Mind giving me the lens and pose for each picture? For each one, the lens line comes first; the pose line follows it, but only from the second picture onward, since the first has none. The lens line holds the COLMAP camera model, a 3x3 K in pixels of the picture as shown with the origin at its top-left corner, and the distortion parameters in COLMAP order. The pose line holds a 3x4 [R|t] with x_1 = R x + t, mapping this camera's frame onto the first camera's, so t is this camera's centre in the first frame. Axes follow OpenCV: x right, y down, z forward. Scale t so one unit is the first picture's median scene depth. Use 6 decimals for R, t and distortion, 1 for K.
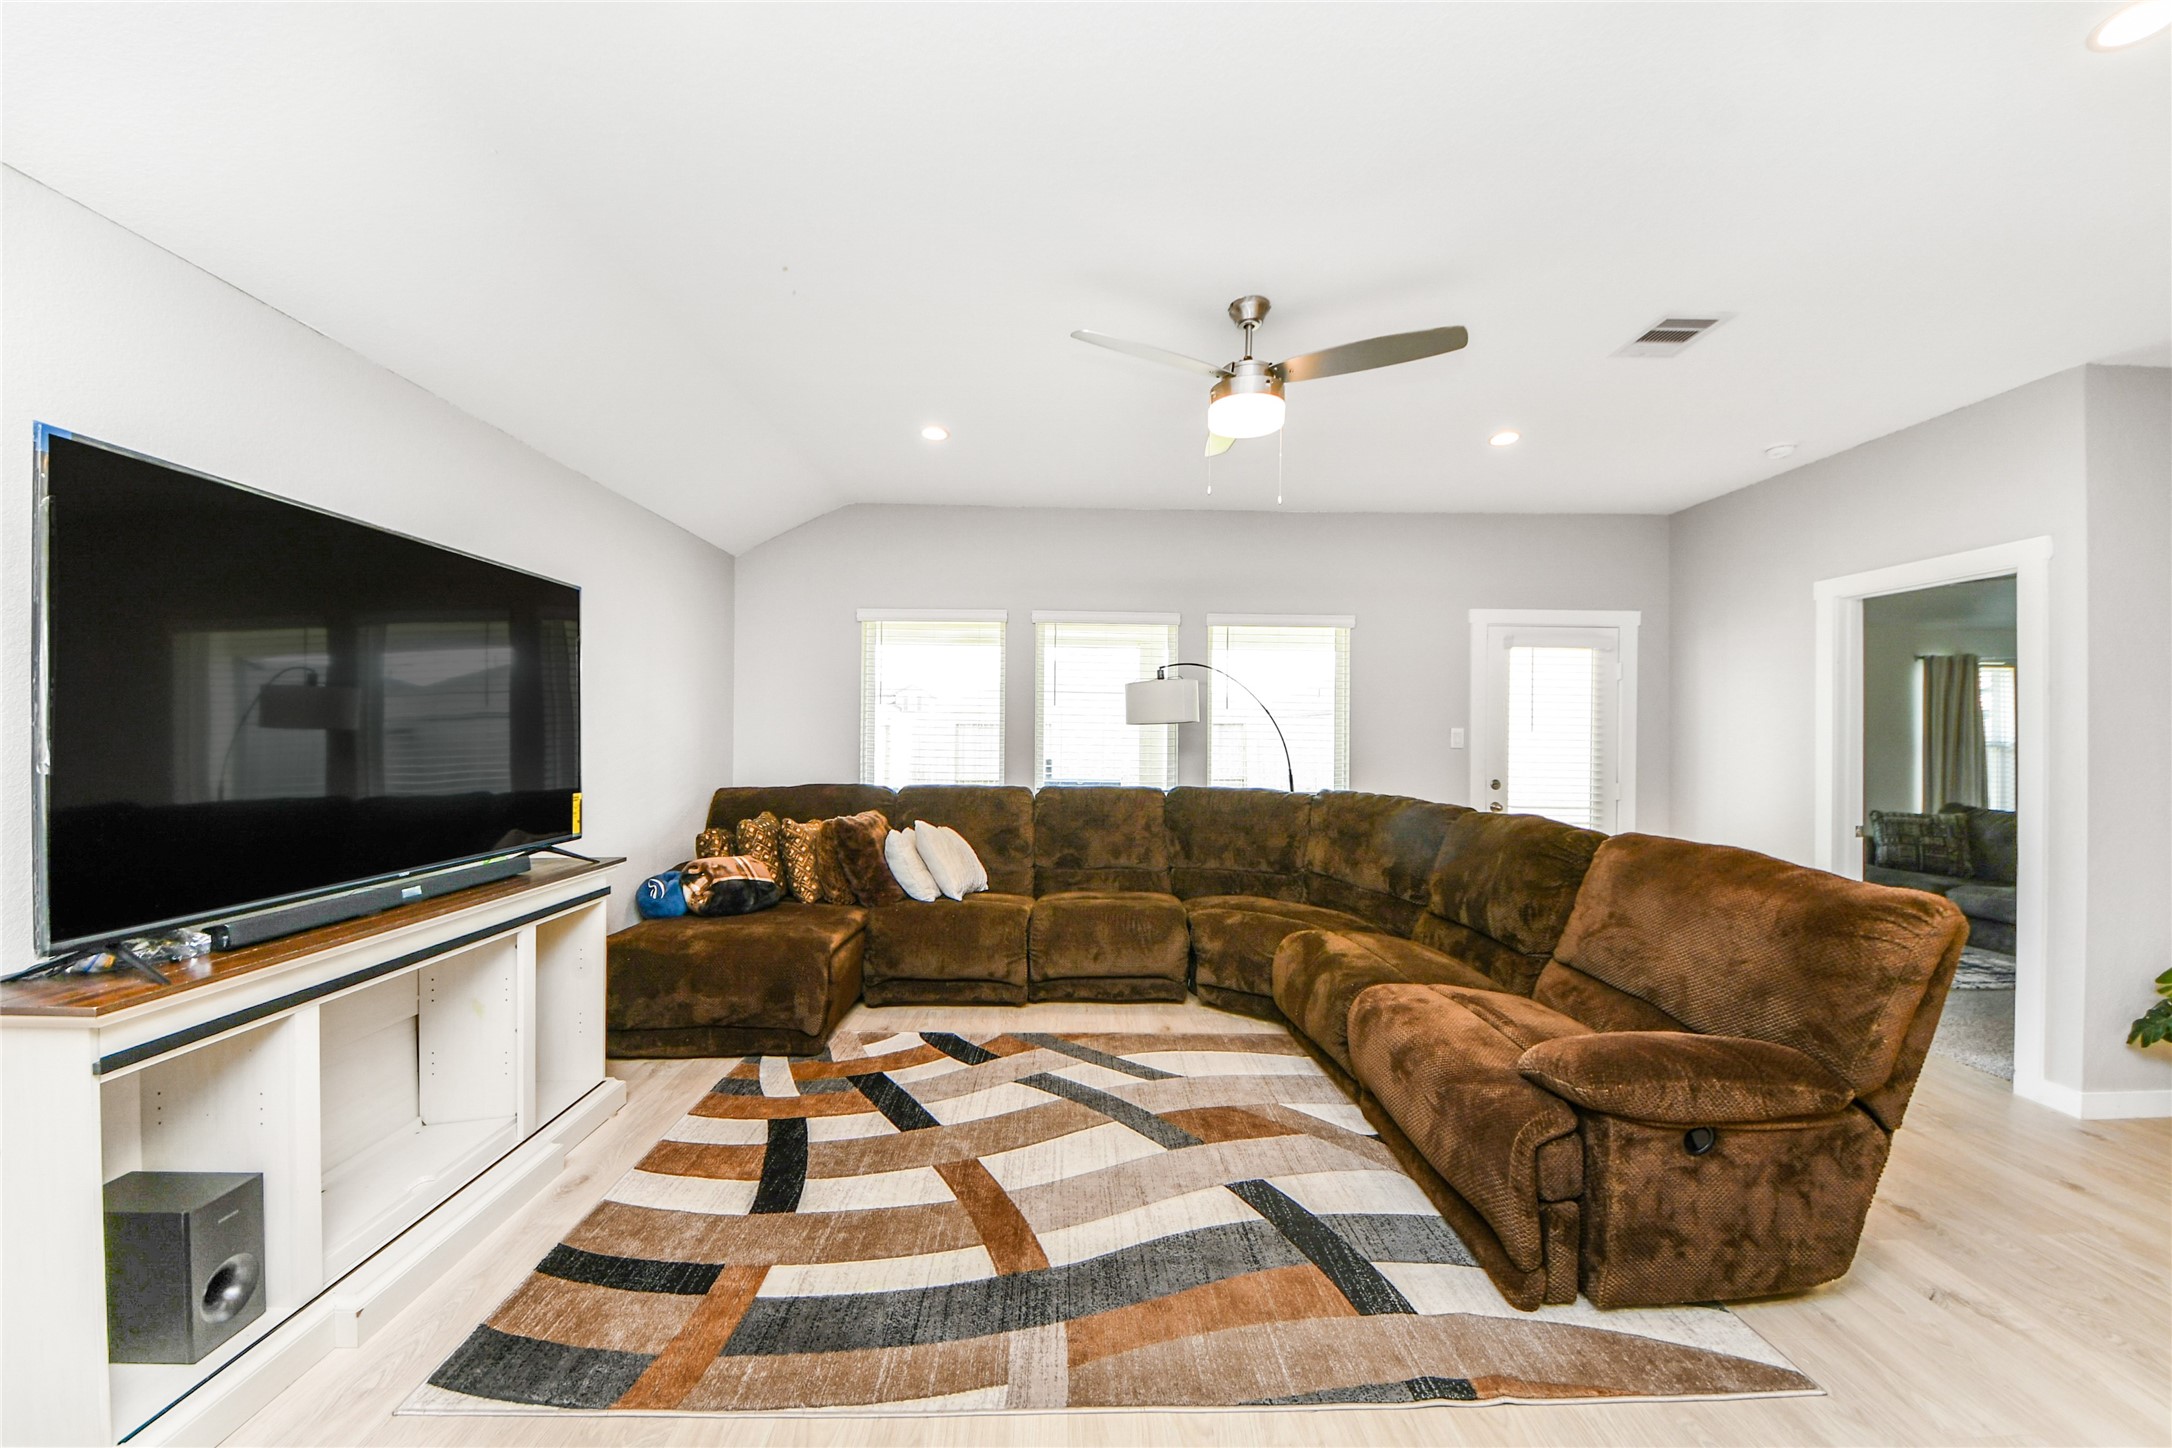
lens RADIAL K [[821.3, 0, 1086.7], [0, 821.3, 734.5], [0, 0, 1]] dist [0.019744, -0.022119]
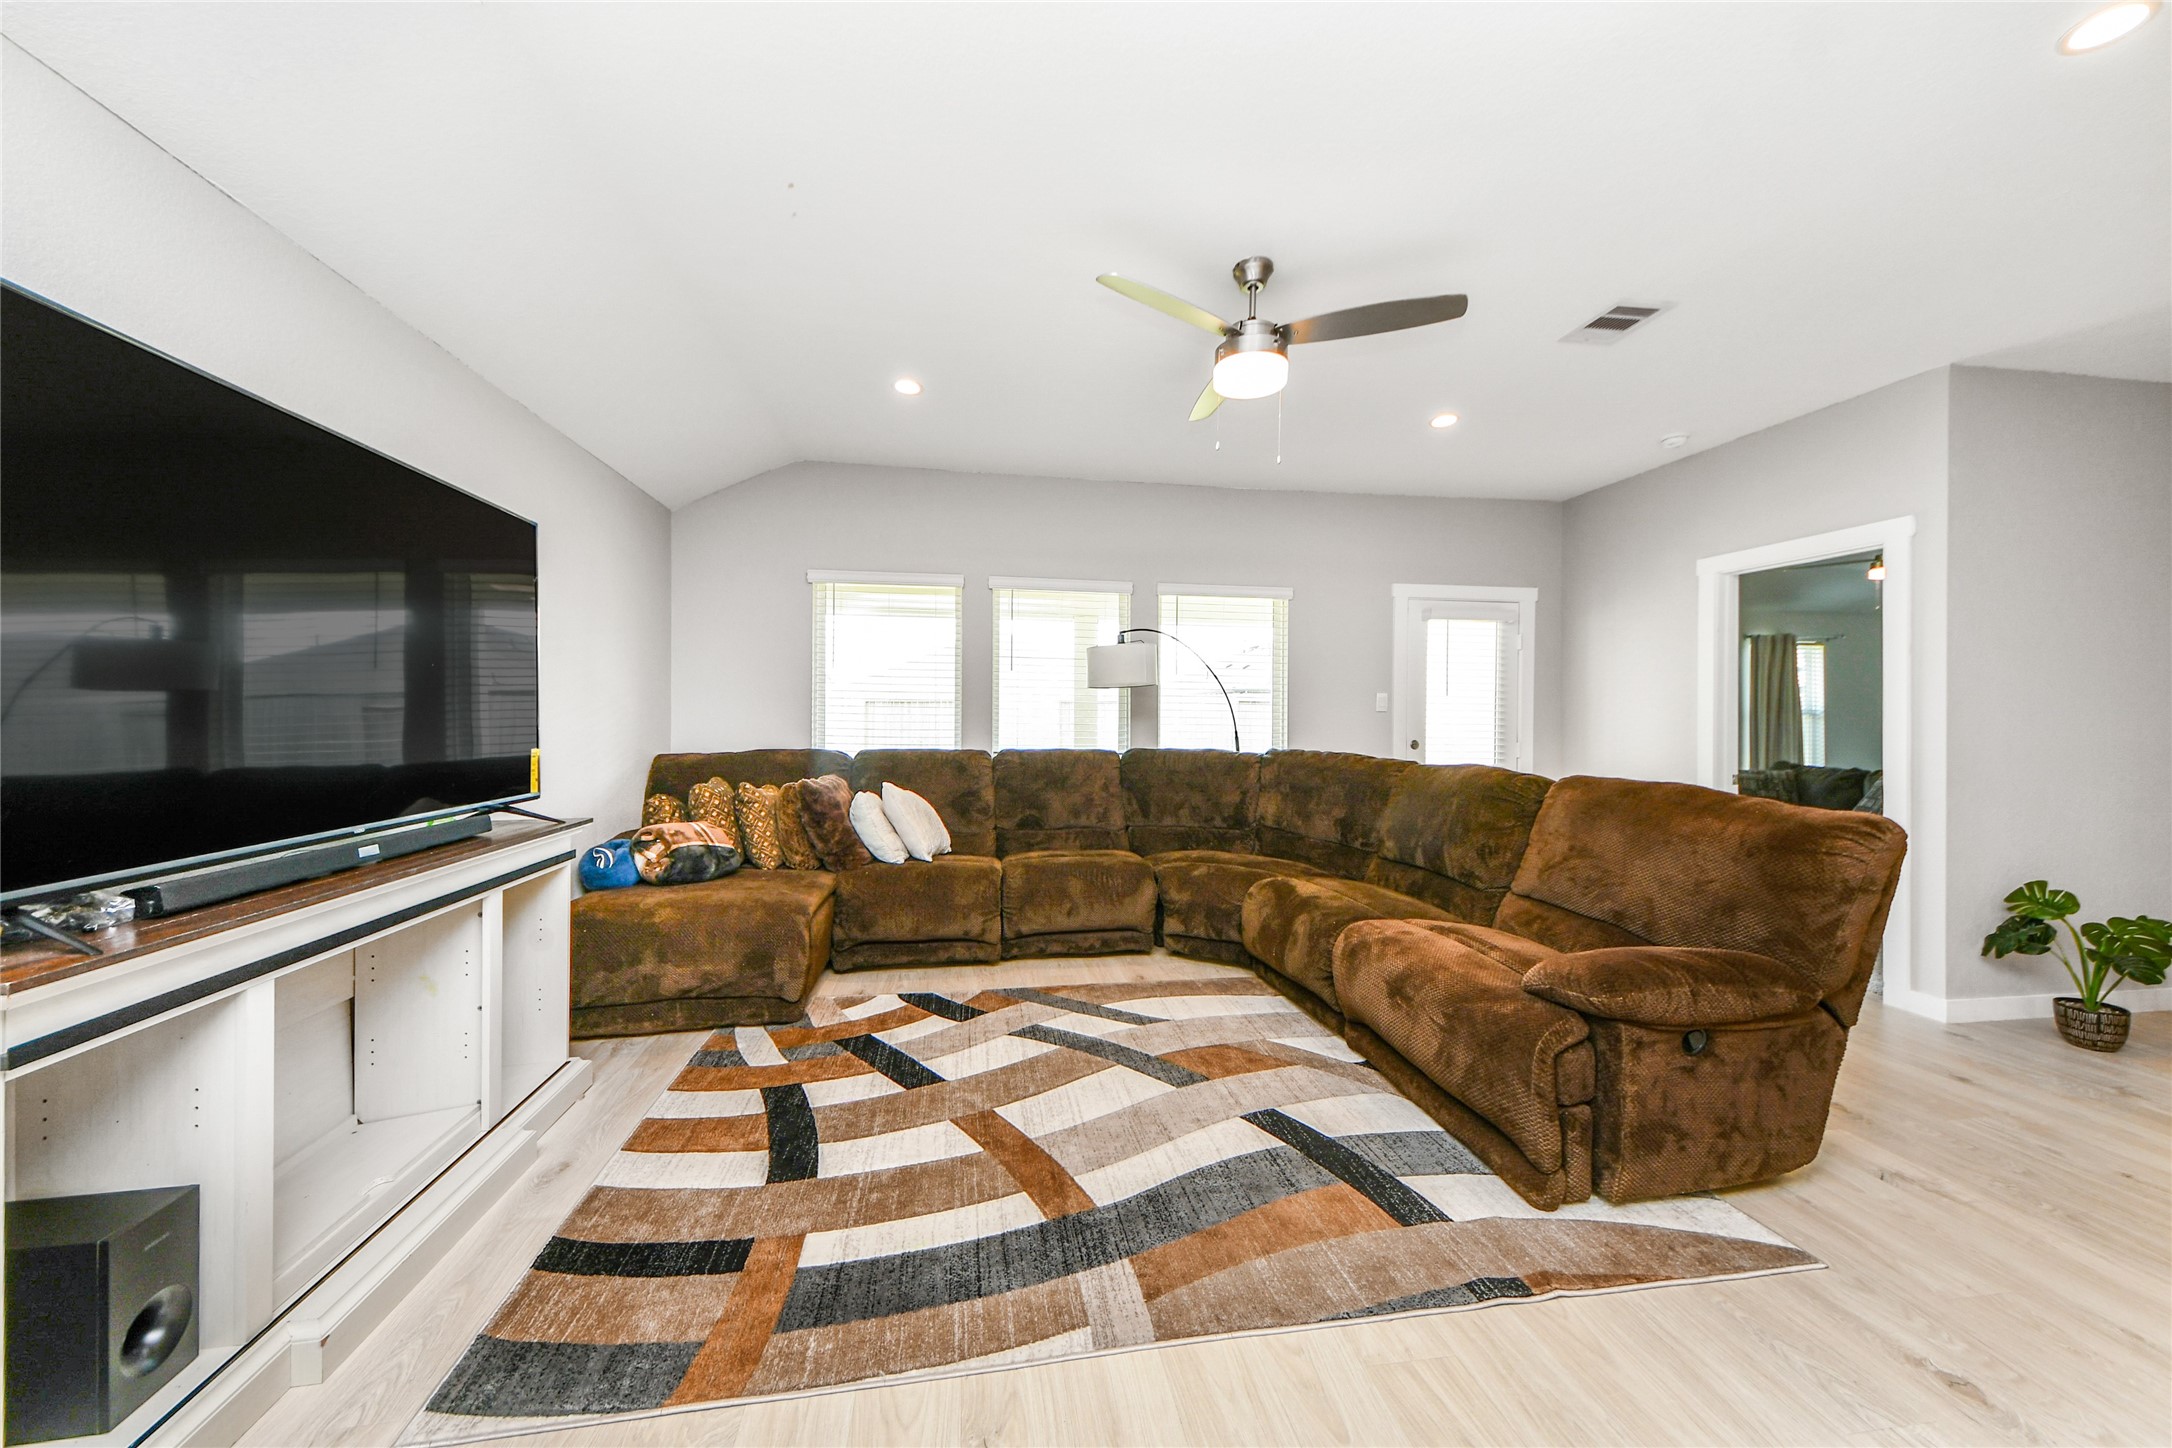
lens RADIAL K [[786.5, 0, 1092.2], [0, 786.5, 720.7], [0, 0, 1]] dist [0.044073, -0.020607]
pose [[0.990234, -0.004280, 0.139346, -0.167284], [0.003517, 0.999977, 0.005719, 0.047696], [-0.139368, -0.005173, 0.990227, 0.045178]]
